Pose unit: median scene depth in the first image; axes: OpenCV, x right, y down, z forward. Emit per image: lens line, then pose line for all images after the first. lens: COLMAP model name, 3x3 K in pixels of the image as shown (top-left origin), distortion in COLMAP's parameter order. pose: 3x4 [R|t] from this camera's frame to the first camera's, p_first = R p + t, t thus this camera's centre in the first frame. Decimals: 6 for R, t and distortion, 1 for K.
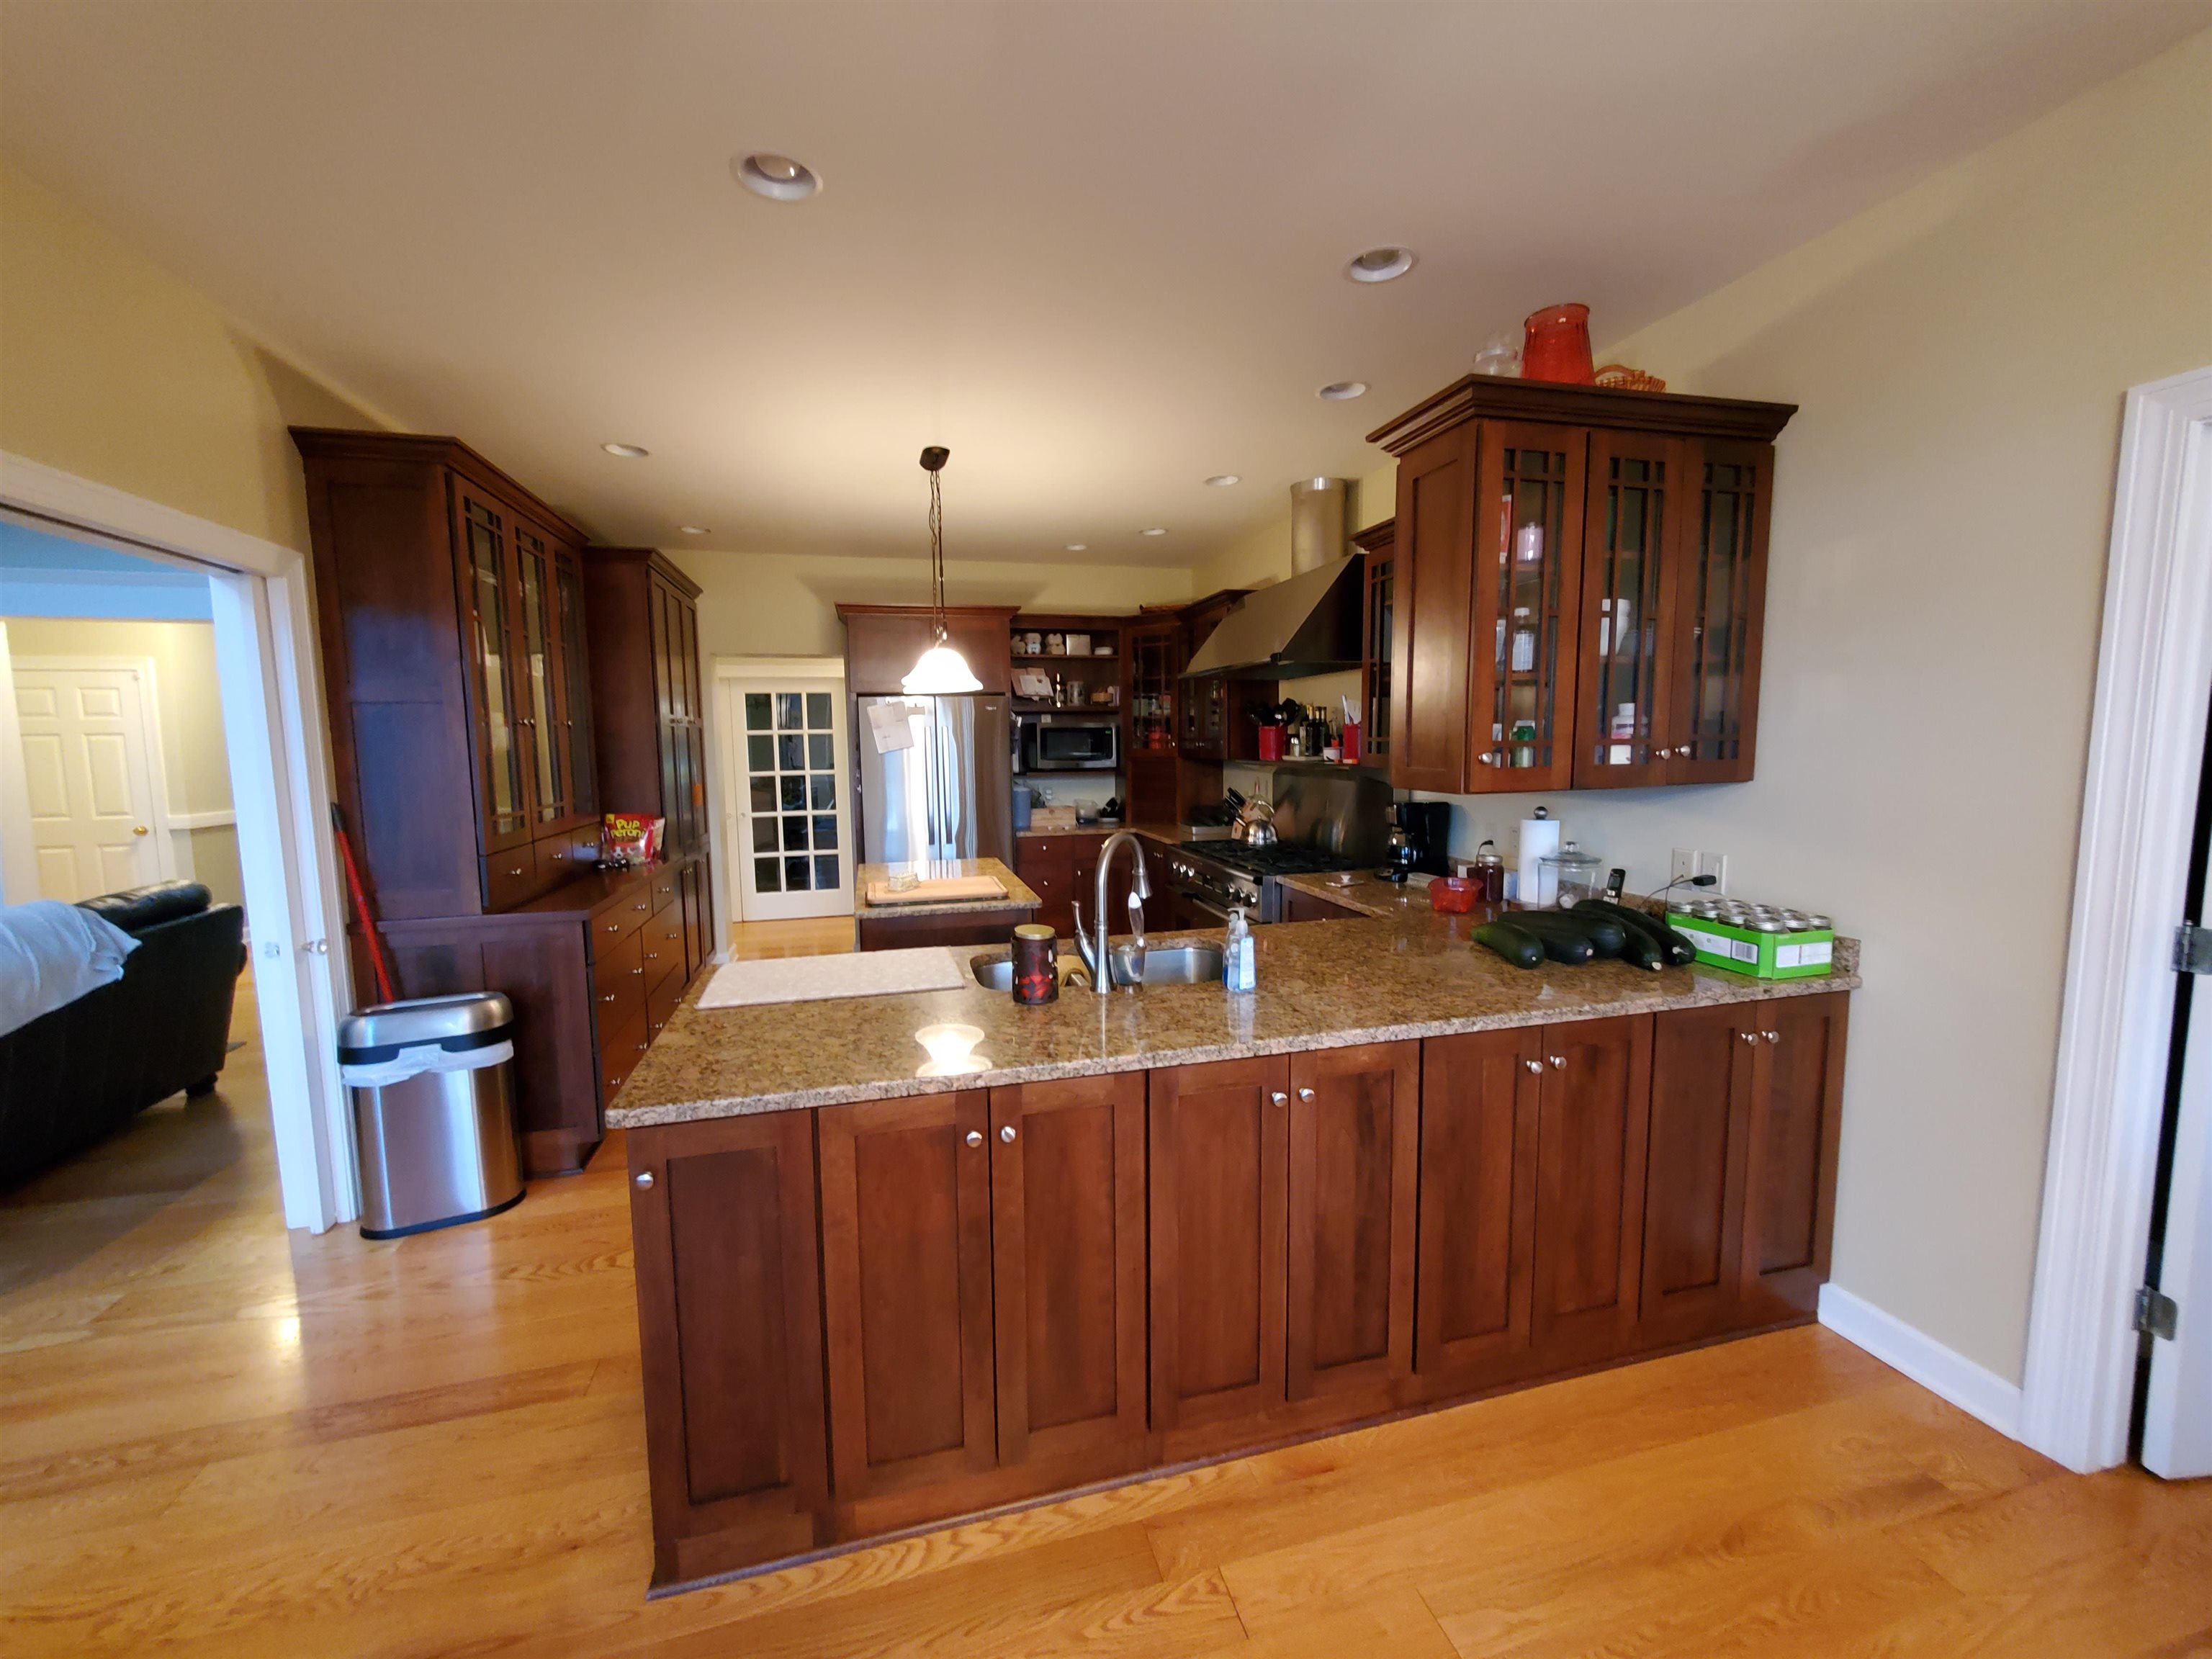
lens RADIAL K [[885.2, 0, 1106.0], [0, 885.2, 829.5], [0, 0, 1]] dist [-0.004396, -0.000687]
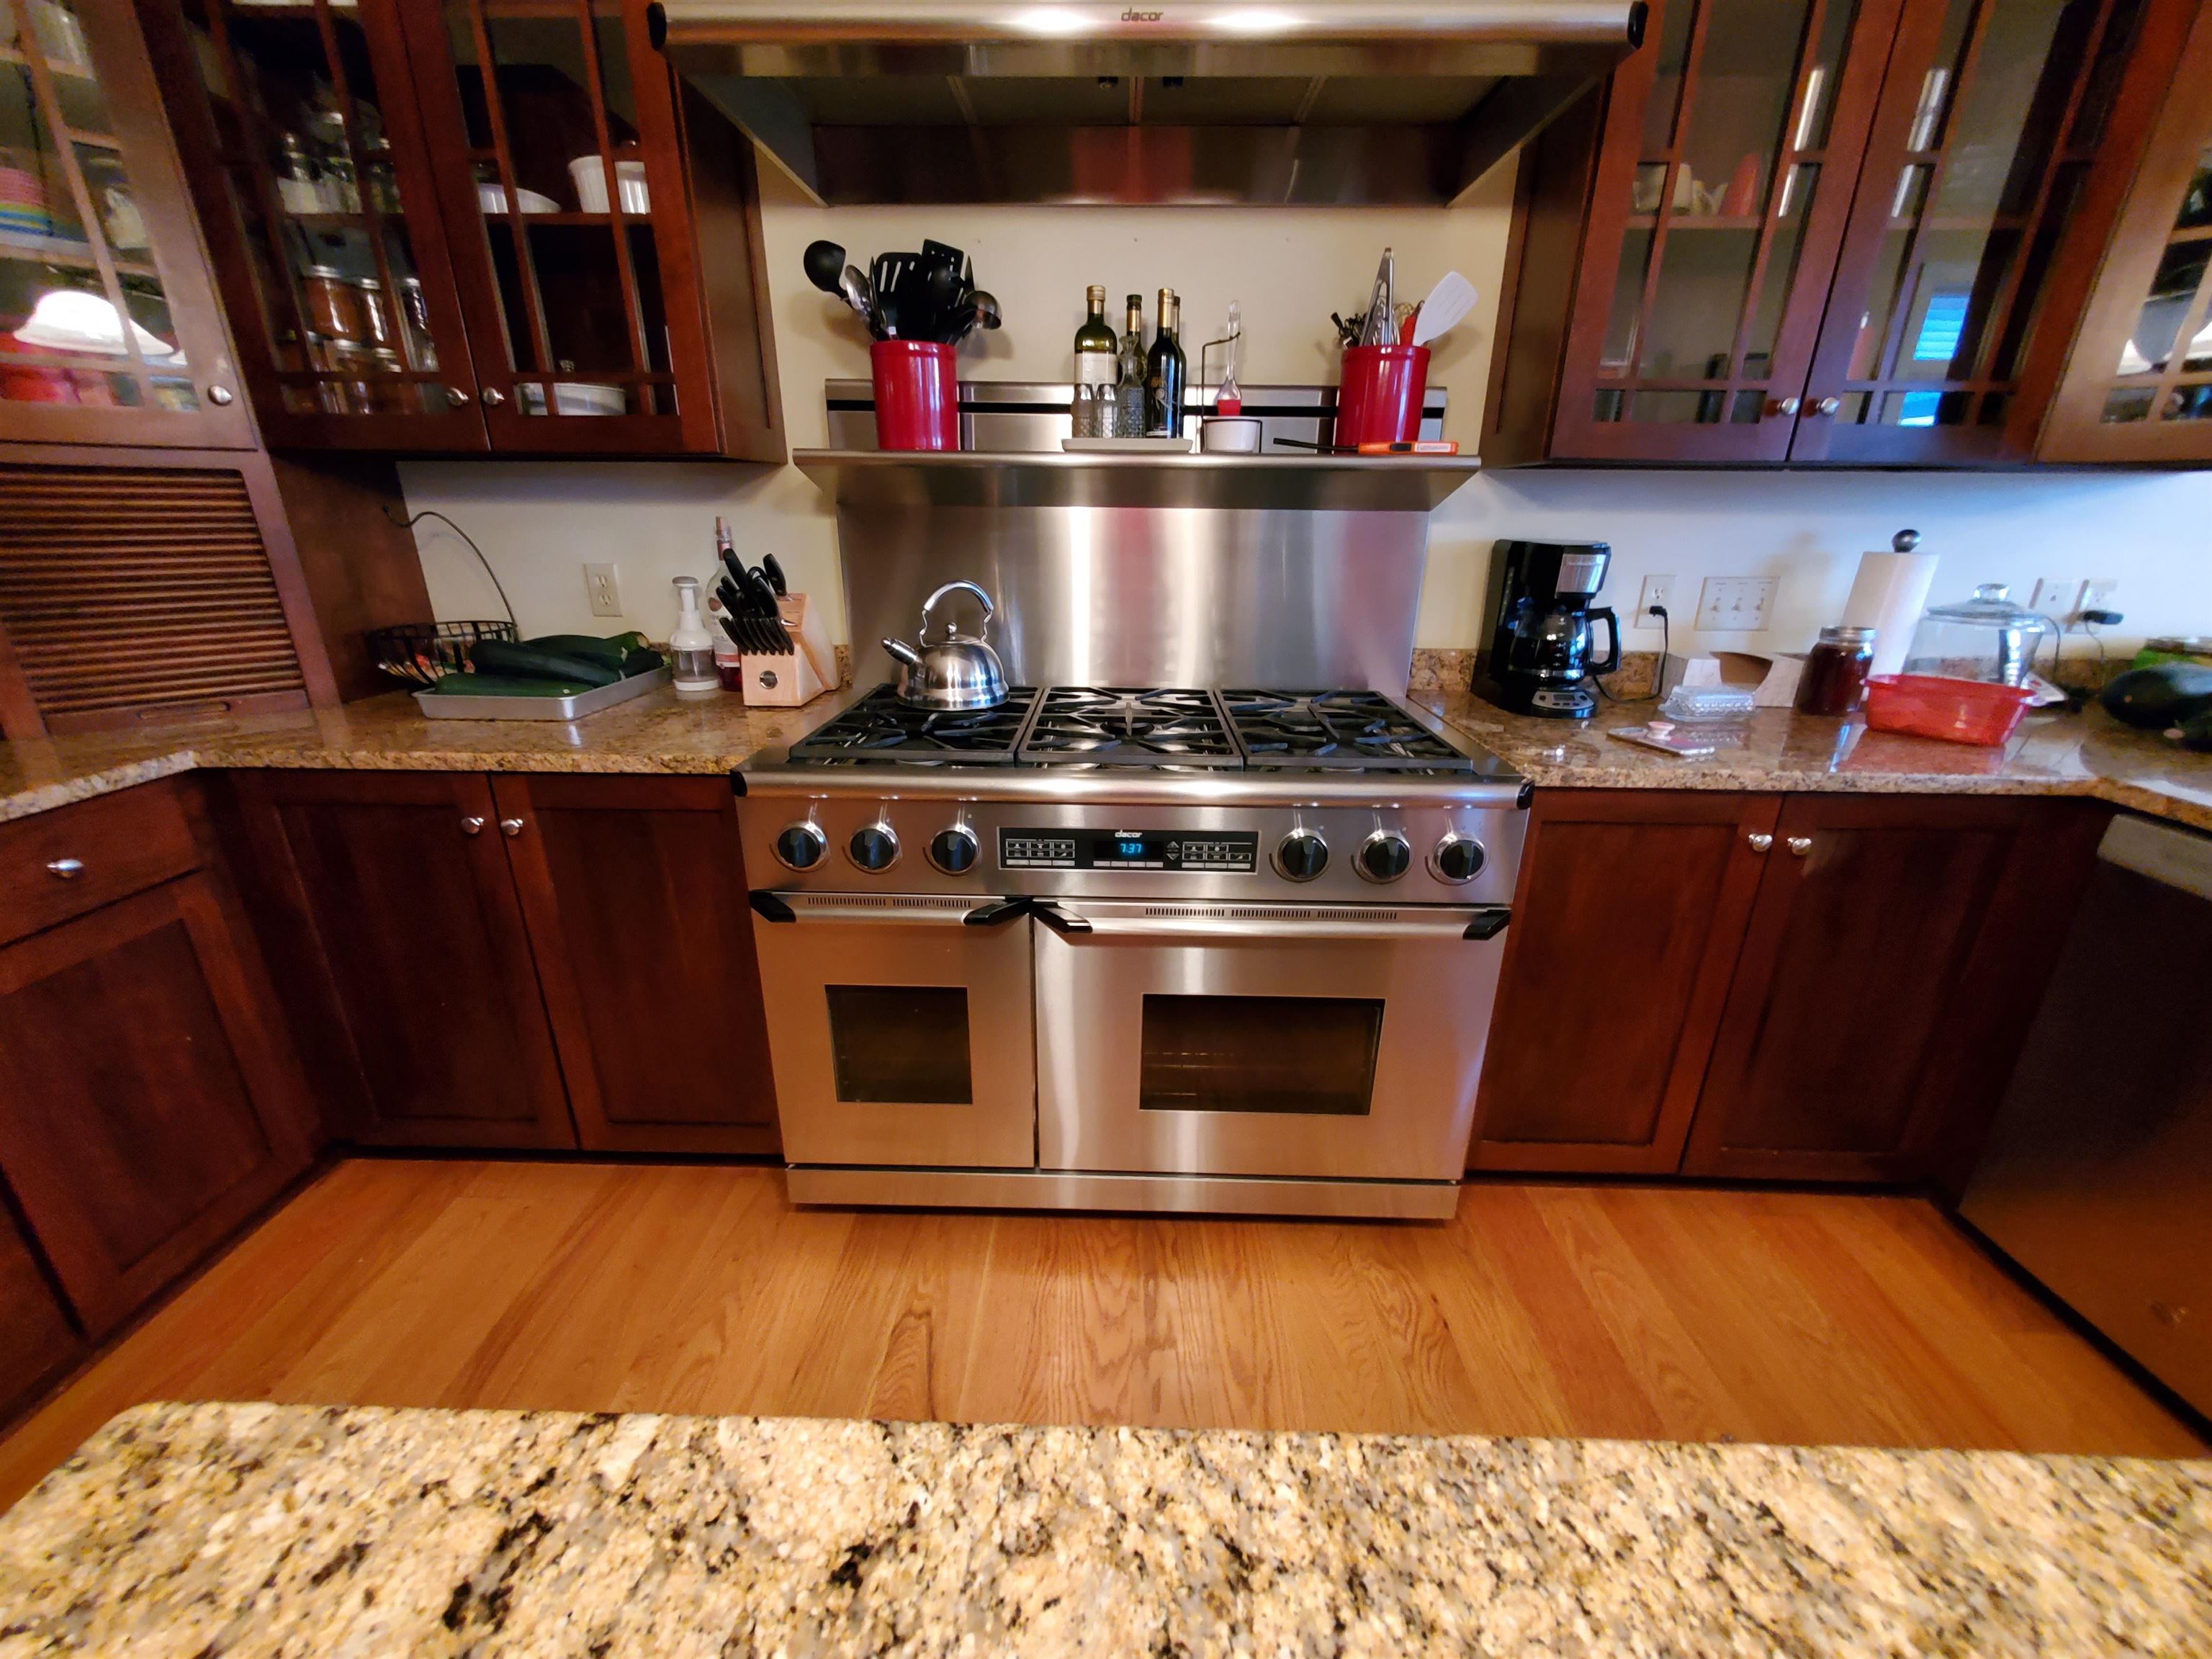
lens RADIAL K [[885.2, 0, 1106.0], [0, 885.2, 829.5], [0, 0, 1]] dist [-0.004396, -0.000687]
pose [[0.278872, -0.320768, 0.905173, -0.237867], [0.088870, 0.947142, 0.308261, -0.064244], [-0.956207, -0.005523, 0.292638, 1.347583]]
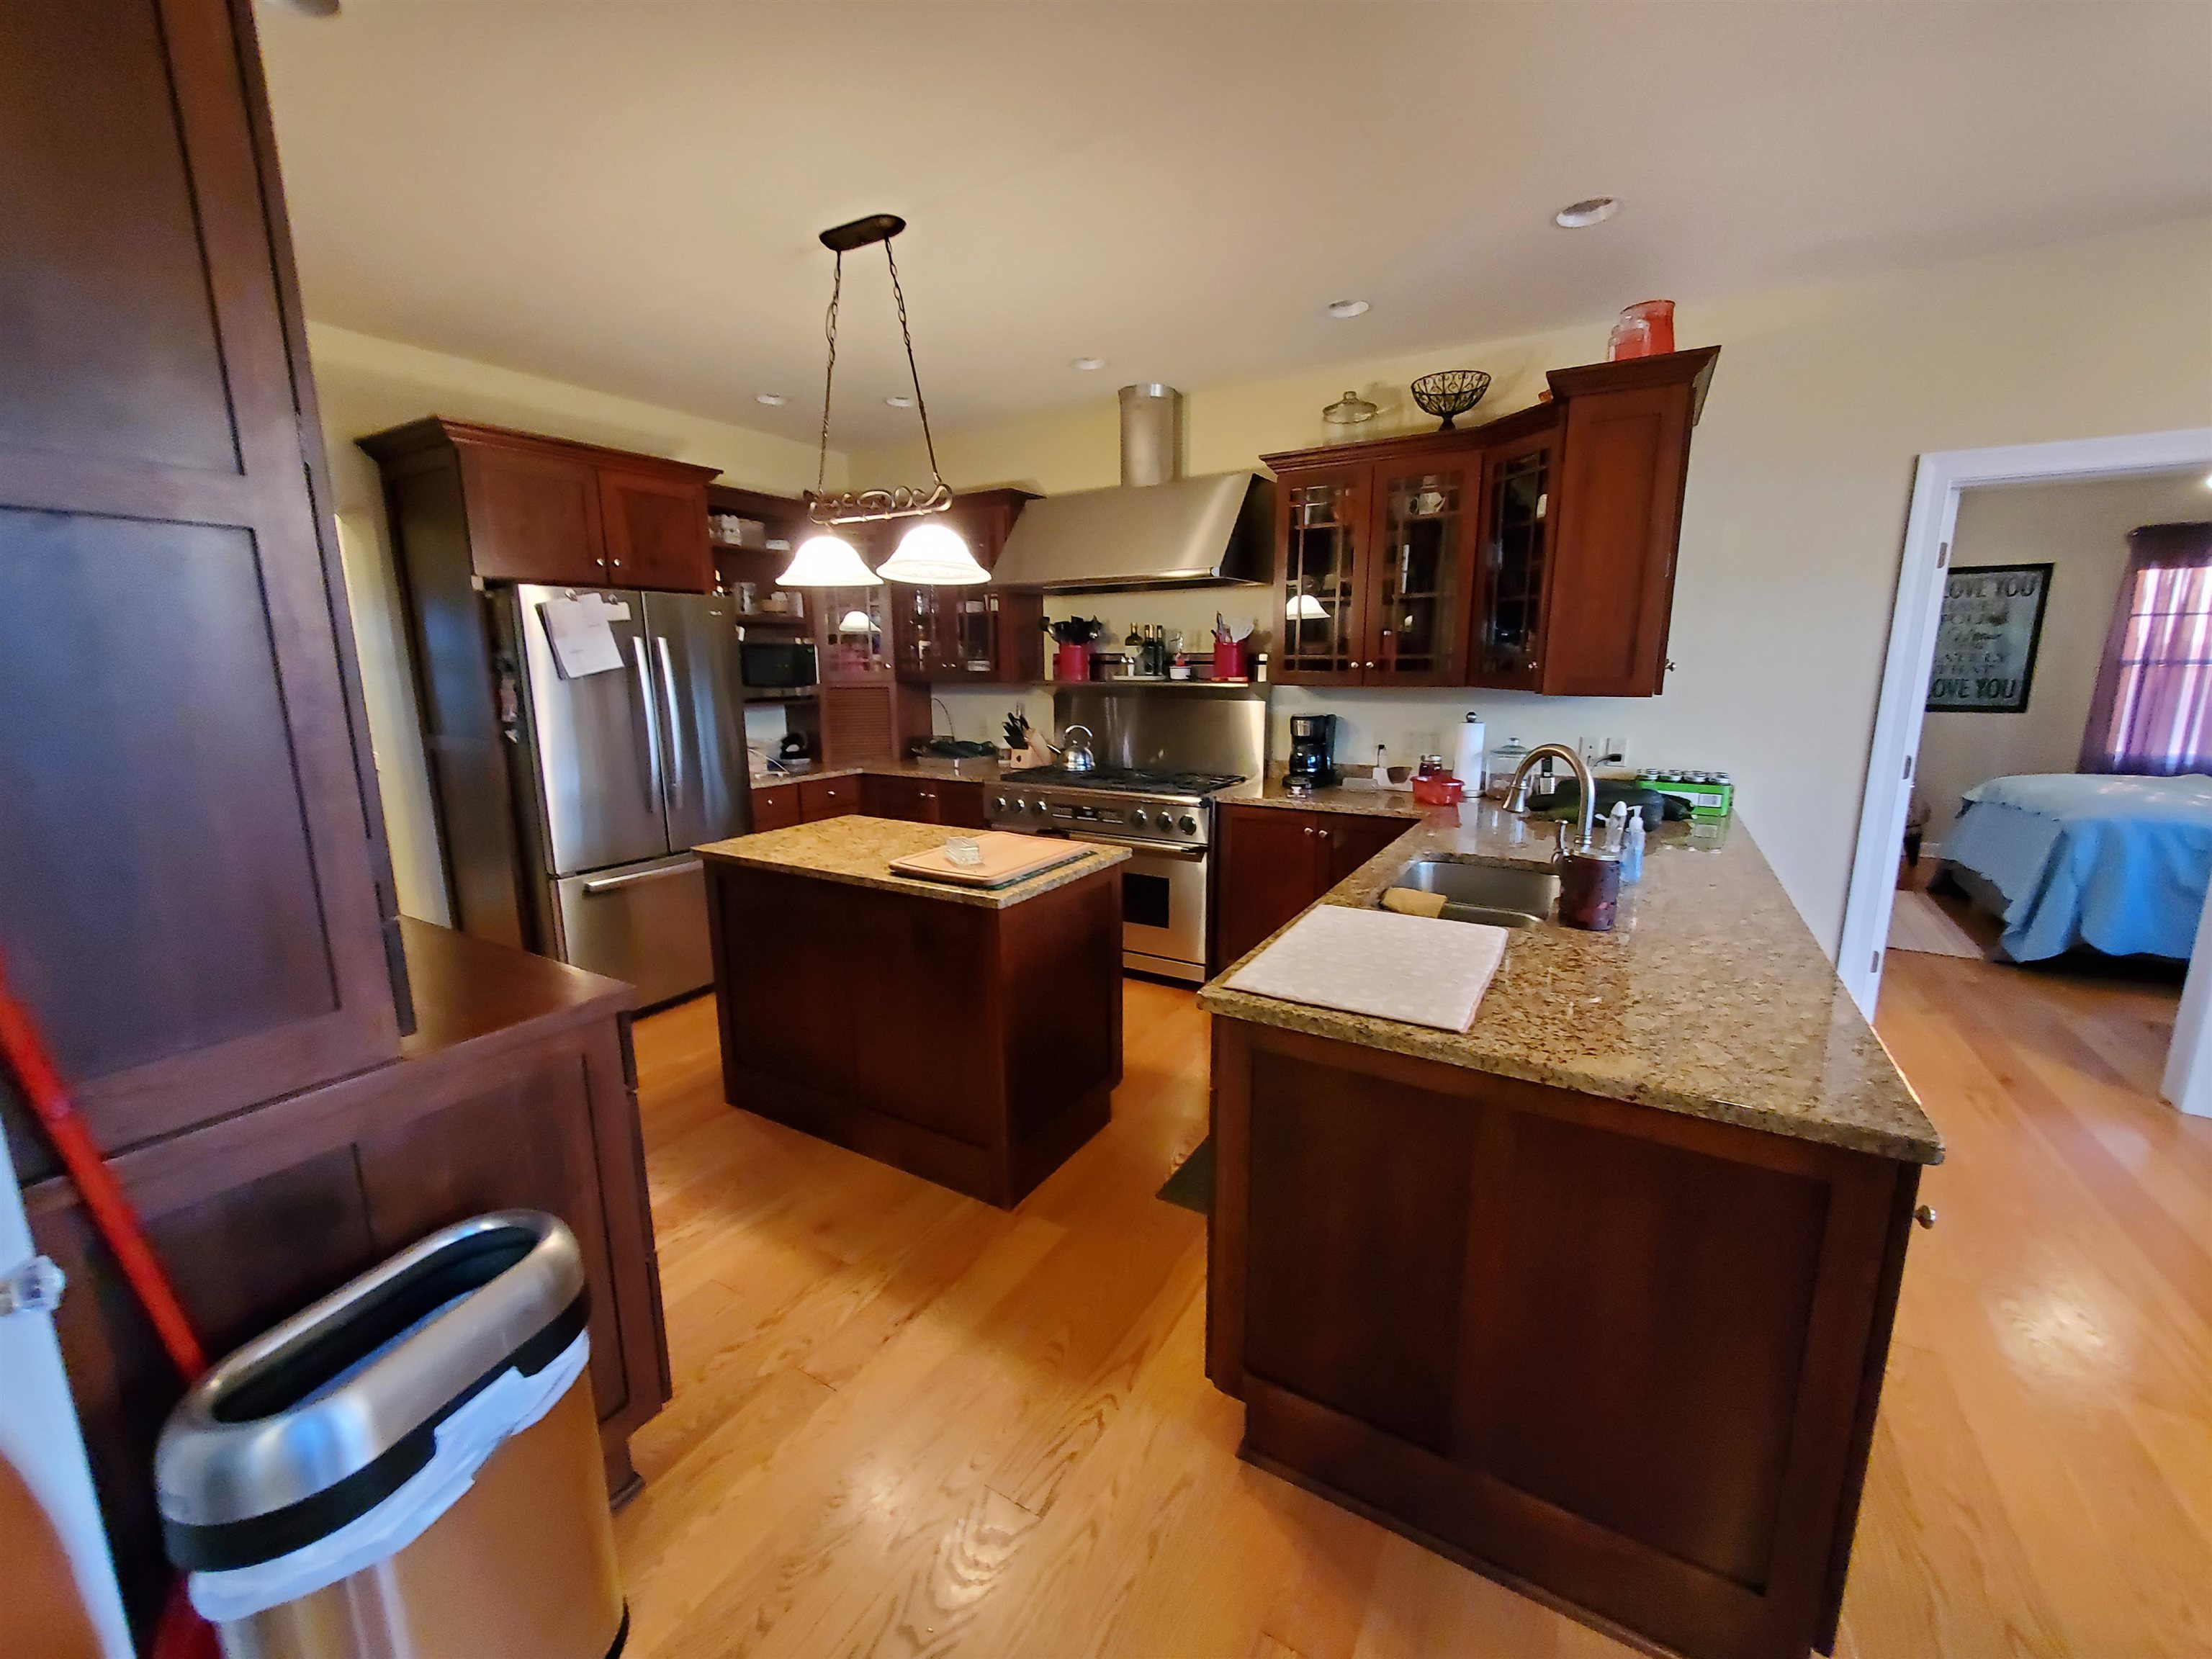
lens RADIAL K [[885.2, 0, 1106.0], [0, 885.2, 829.5], [0, 0, 1]] dist [-0.004396, -0.000687]
pose [[0.716094, -0.123825, 0.686933, -0.743807], [0.069554, 0.991899, 0.106291, -0.030464], [-0.694530, -0.028336, 0.718906, 0.470844]]
